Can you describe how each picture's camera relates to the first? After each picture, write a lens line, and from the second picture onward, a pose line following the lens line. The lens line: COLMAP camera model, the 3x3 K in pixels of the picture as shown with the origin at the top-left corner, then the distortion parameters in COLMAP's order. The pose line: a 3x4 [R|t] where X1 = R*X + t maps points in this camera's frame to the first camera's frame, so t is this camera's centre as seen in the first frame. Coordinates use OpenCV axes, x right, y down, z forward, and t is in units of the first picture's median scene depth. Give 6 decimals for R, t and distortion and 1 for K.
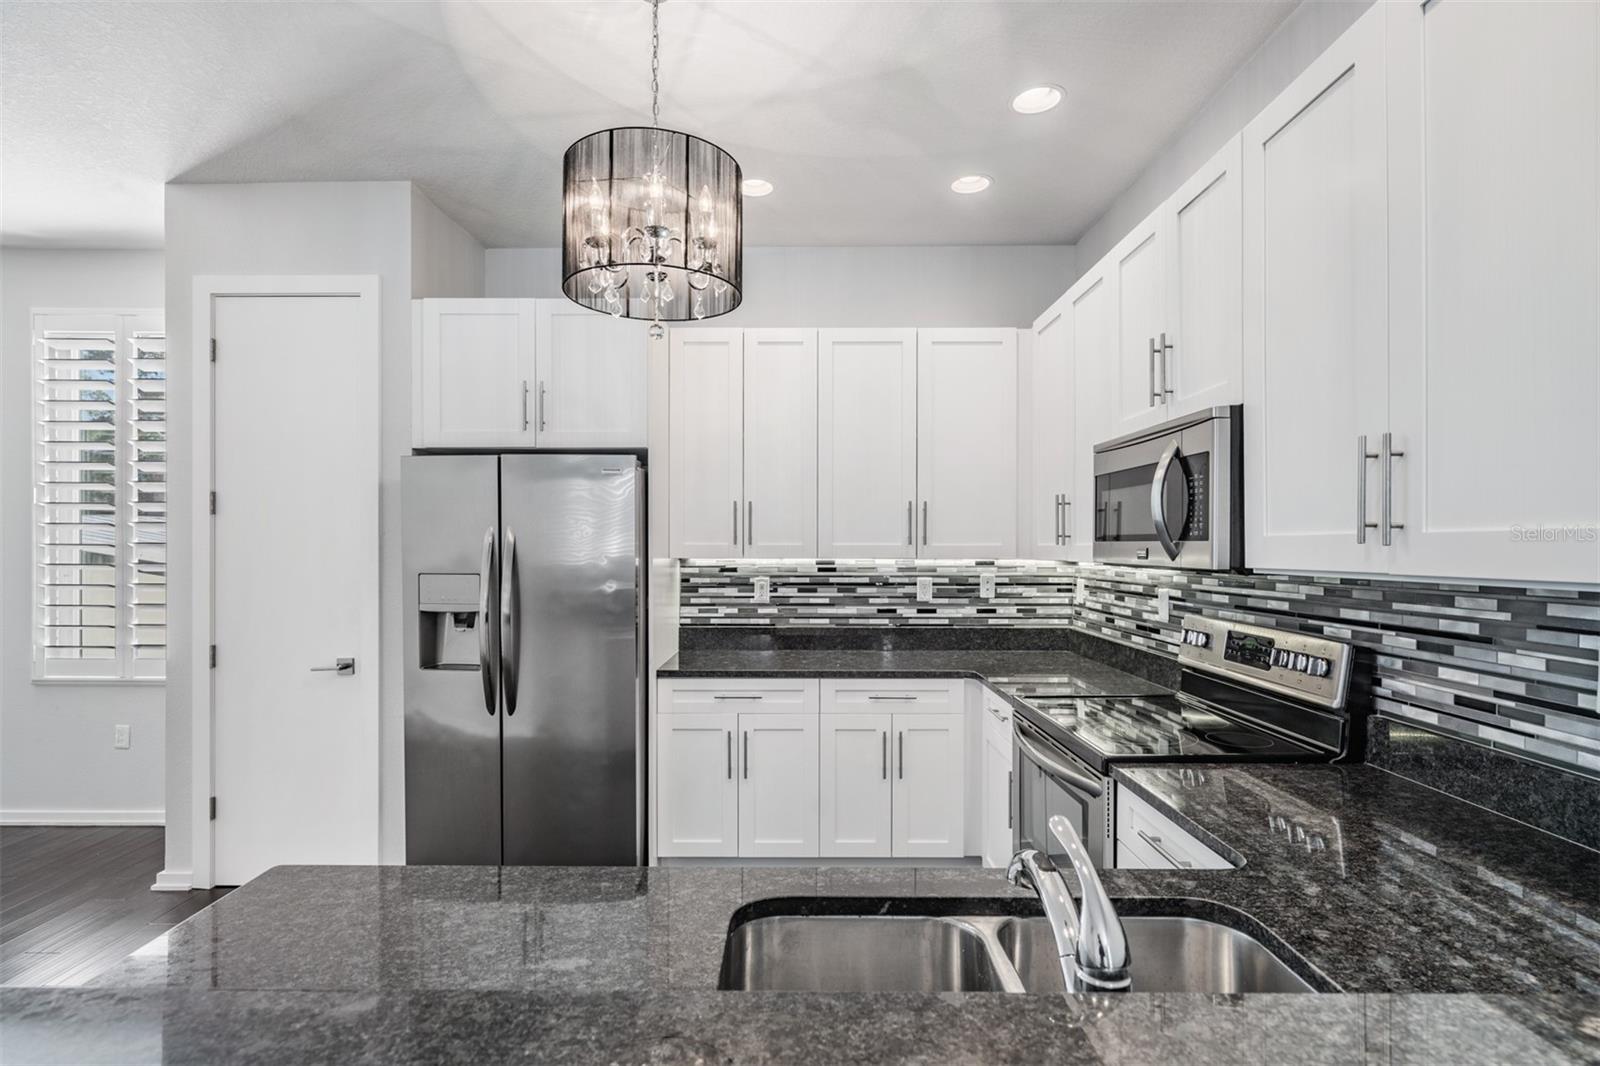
lens RADIAL K [[777.9, 0, 792.8], [0, 777.9, 553.2], [0, 0, 1]] dist [0.010323, -0.000532]
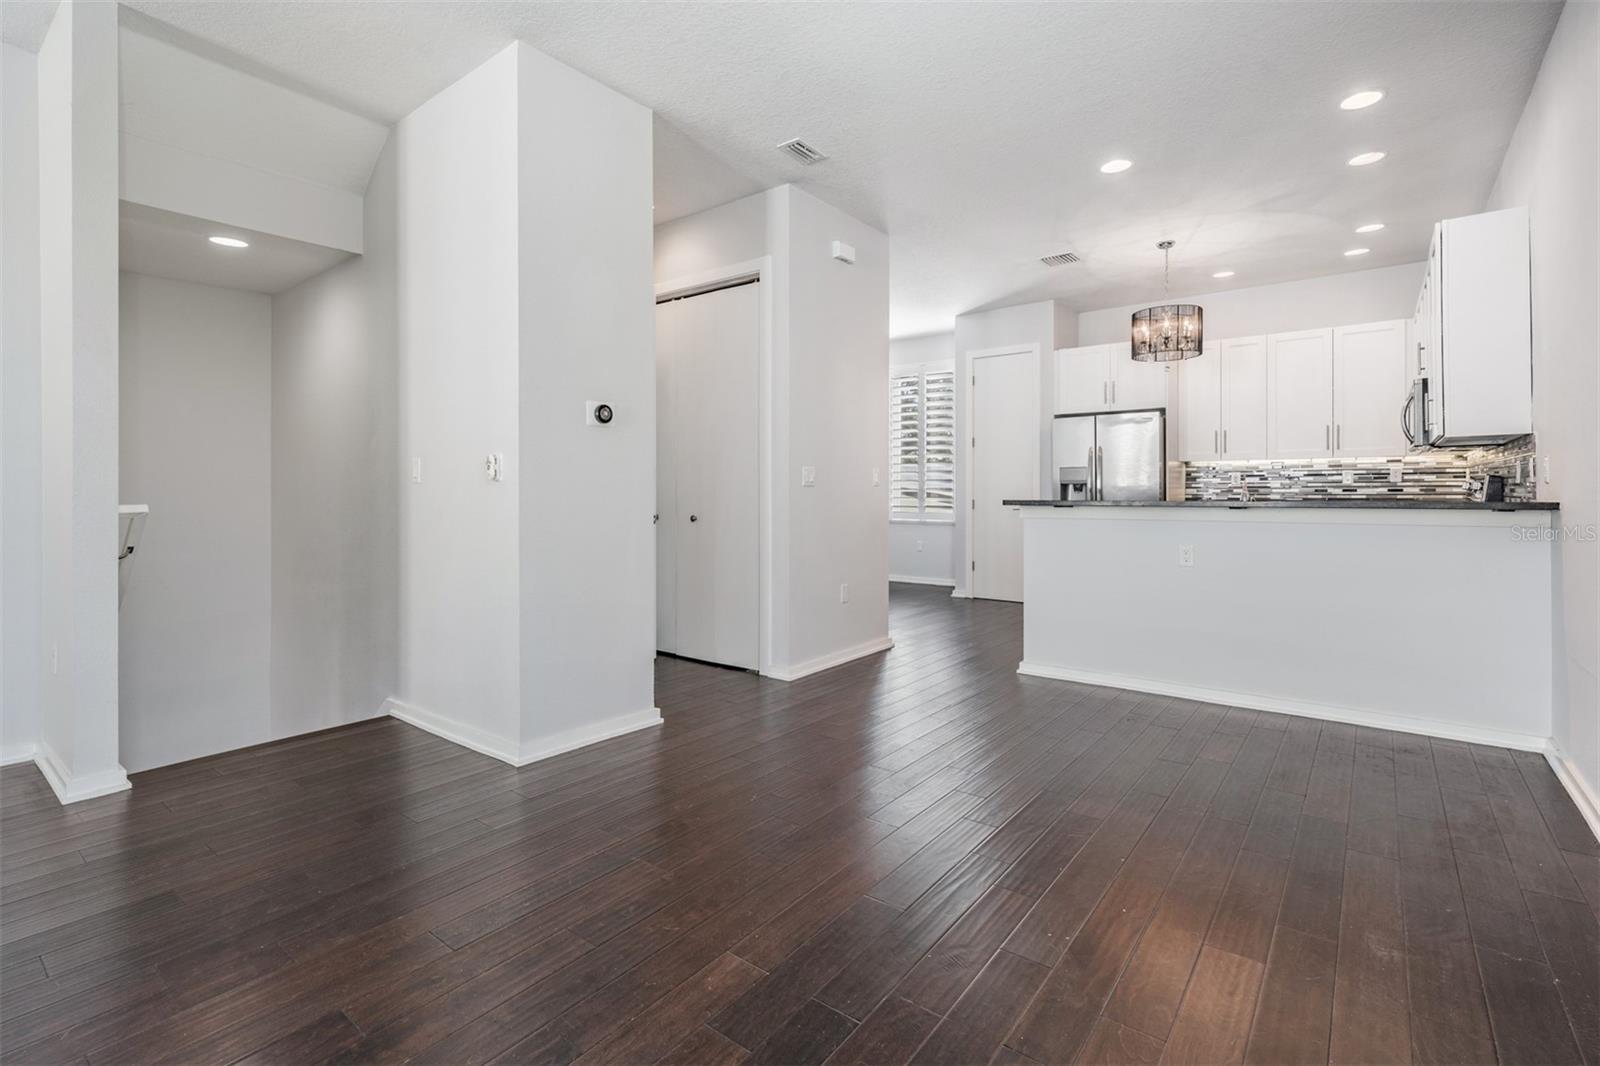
lens RADIAL K [[728.0, 0, 807.8], [0, 728.0, 494.0], [0, 0, 1]] dist [0.004730, -0.000224]
pose [[0.795491, -0.000870, -0.605964, 0.238073], [-0.001109, 0.999995, -0.002892, 0.106472], [0.605964, 0.002973, 0.795487, -1.150418]]
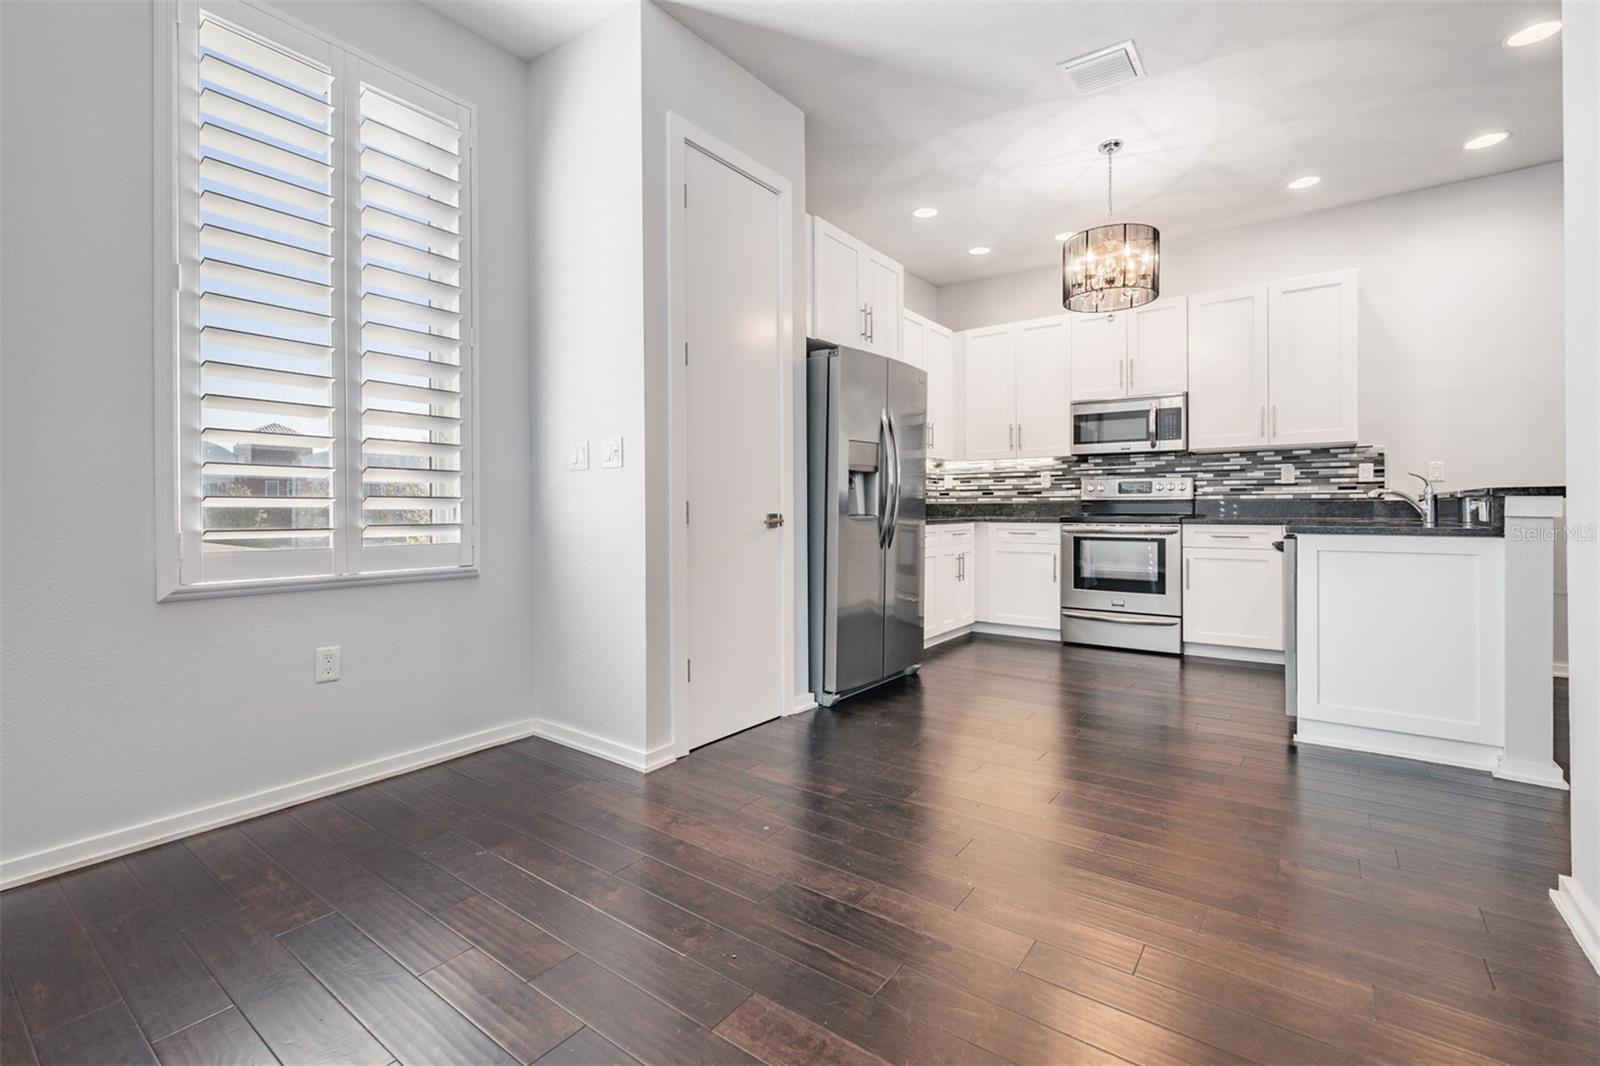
lens RADIAL K [[728.0, 0, 794.4], [0, 728.0, 506.9], [0, 0, 1]] dist [0.004730, -0.000224]
pose [[0.574324, -0.000947, 0.818628, -1.404996], [0.012277, 0.999897, -0.007457, 0.133643], [-0.818536, 0.014333, 0.574276, 0.380623]]
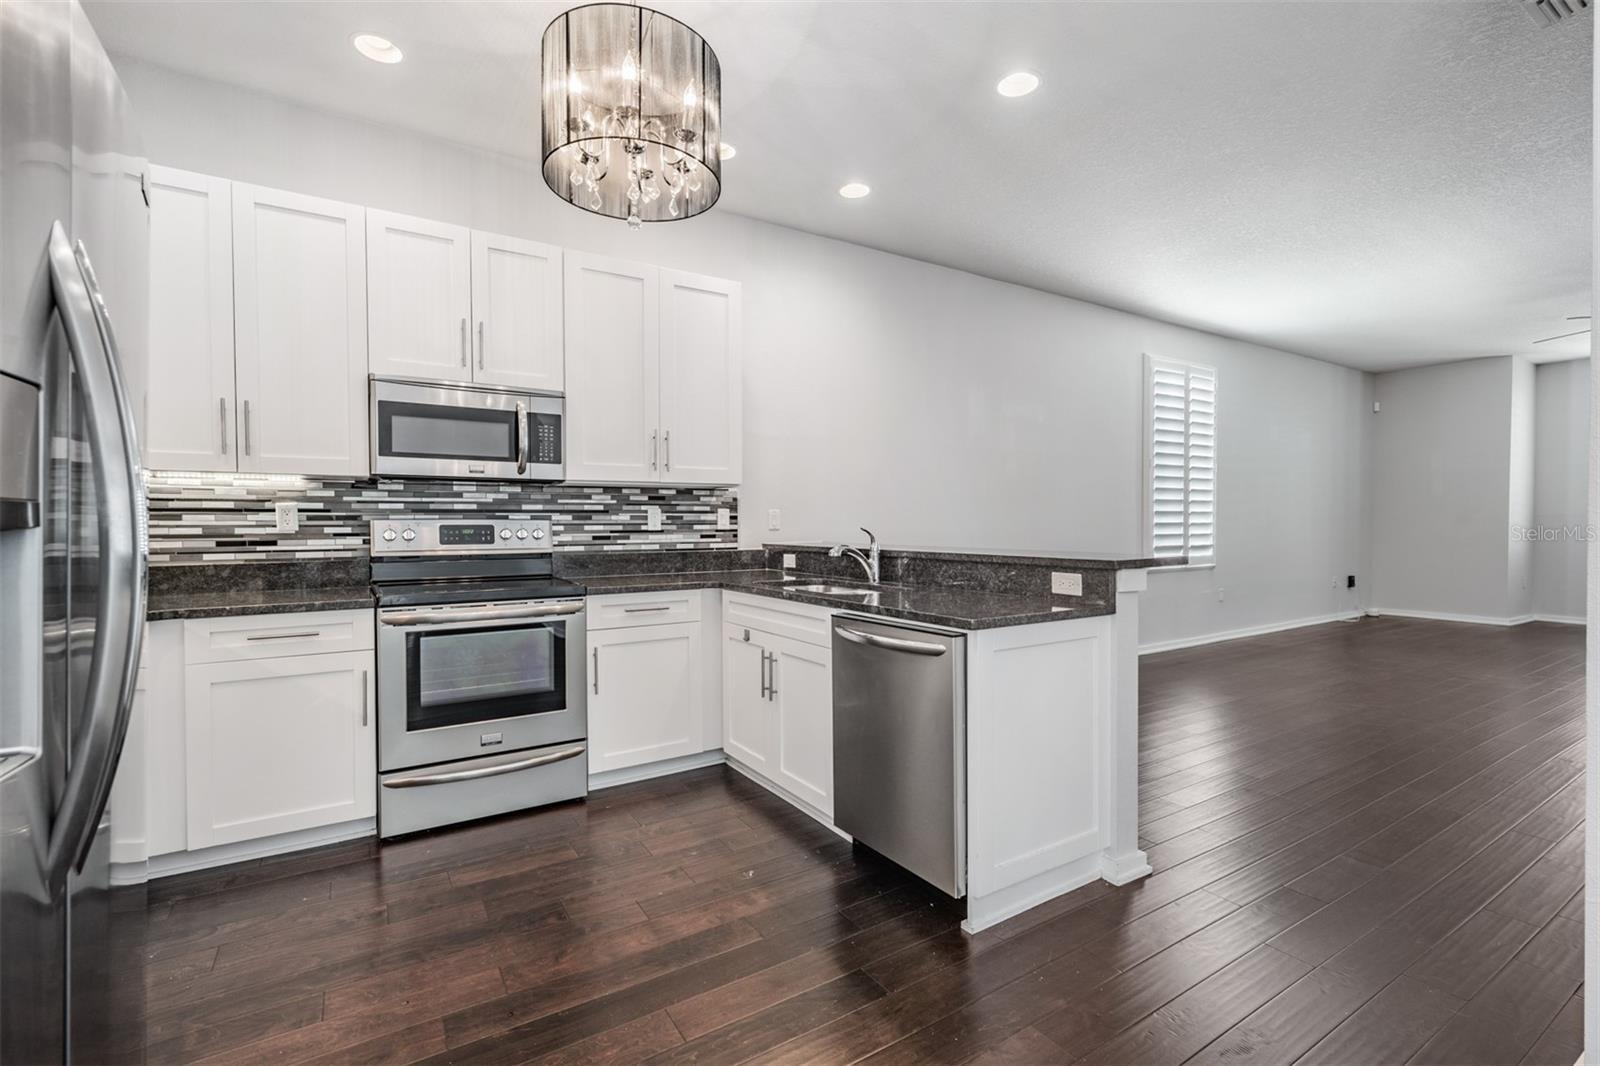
lens RADIAL K [[728.0, 0, 800.4], [0, 728.0, 530.0], [0, 0, 1]] dist [0.004730, -0.000224]
pose [[-0.556437, -0.007292, 0.830858, -0.701839], [0.011375, 0.999801, 0.016393, 0.068468], [-0.830812, 0.018572, -0.556244, 0.880735]]
